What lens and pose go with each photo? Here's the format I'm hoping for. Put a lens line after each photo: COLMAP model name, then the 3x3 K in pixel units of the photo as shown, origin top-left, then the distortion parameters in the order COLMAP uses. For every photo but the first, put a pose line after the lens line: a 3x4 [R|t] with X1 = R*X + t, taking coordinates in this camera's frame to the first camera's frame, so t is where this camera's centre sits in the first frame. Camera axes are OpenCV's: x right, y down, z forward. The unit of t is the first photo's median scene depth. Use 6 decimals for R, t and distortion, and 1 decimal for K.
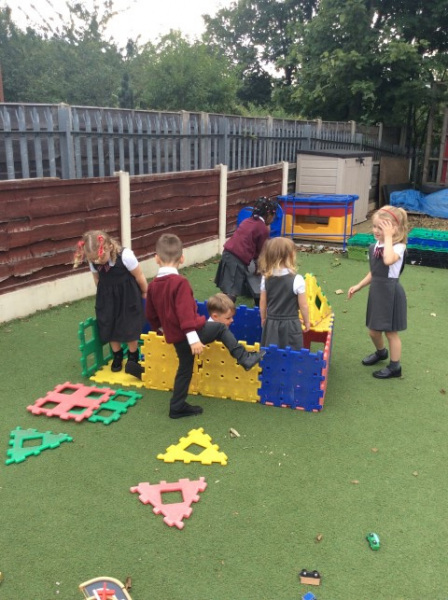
lens RADIAL K [[551.3, 0, 224.0], [0, 551.3, 300.0], [0, 0, 1]] dist [0.155200, -0.304667]
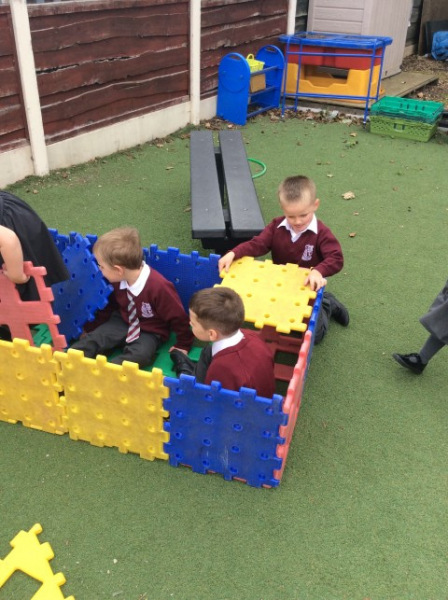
lens RADIAL K [[569.0, 0, 224.0], [0, 569.0, 300.0], [0, 0, 1]] dist [0.020755, -0.053802]
pose [[0.999386, 0.026038, -0.023460, 0.056173], [-0.019125, 0.966083, 0.257524, -0.050845], [0.029369, -0.256917, 0.965987, 0.218980]]
